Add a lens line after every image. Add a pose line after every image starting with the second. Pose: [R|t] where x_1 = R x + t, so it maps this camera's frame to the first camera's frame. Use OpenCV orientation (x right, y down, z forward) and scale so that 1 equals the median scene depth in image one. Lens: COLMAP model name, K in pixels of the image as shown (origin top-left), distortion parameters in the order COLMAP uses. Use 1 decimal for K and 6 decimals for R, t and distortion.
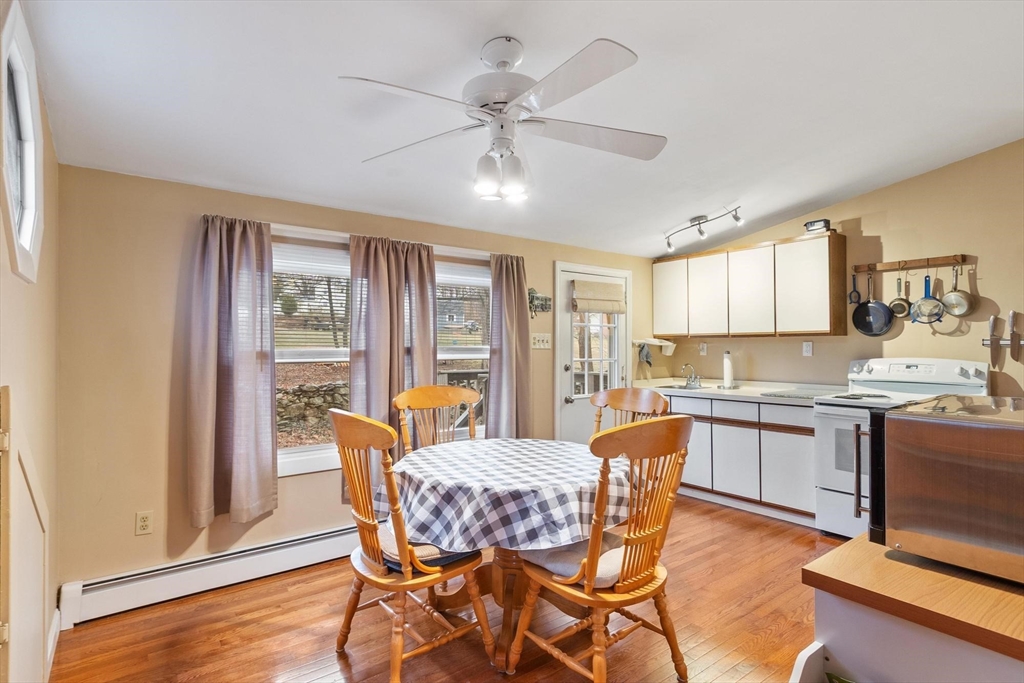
lens RADIAL K [[533.0, 0, 512.0], [0, 533.0, 341.5], [0, 0, 1]] dist [0.001441, 0.000053]
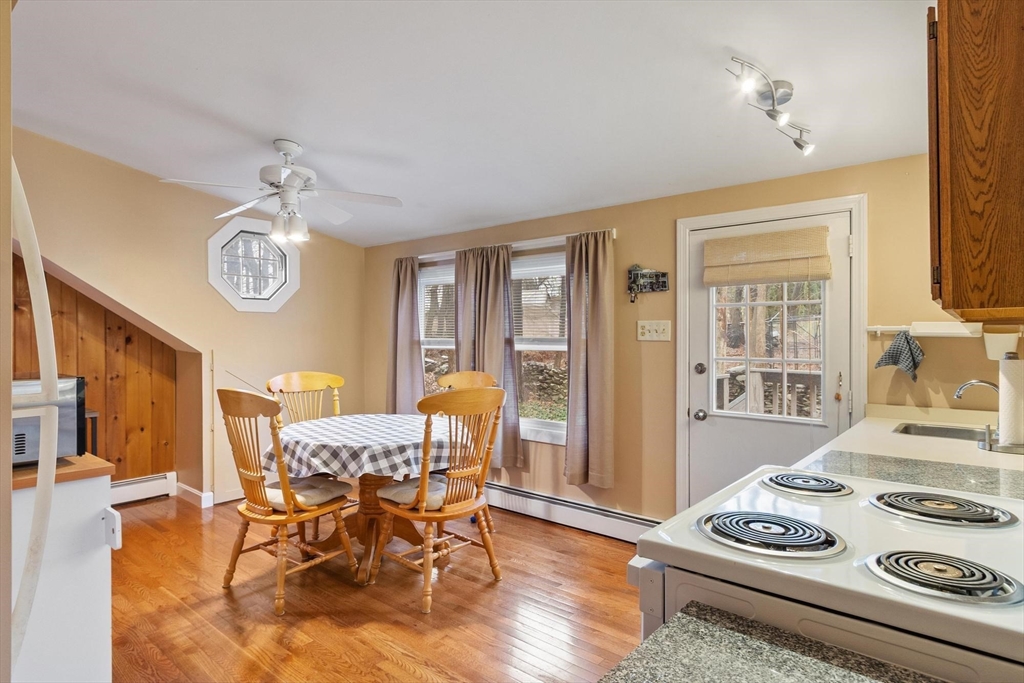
lens RADIAL K [[563.0, 0, 493.3], [0, 563.0, 339.7], [0, 0, 1]] dist [0.000562, 0.000073]
pose [[0.194000, 0.005784, -0.980984, 0.811439], [0.006892, 0.999950, 0.007259, 0.004688], [0.980977, -0.008169, 0.193951, 0.625358]]
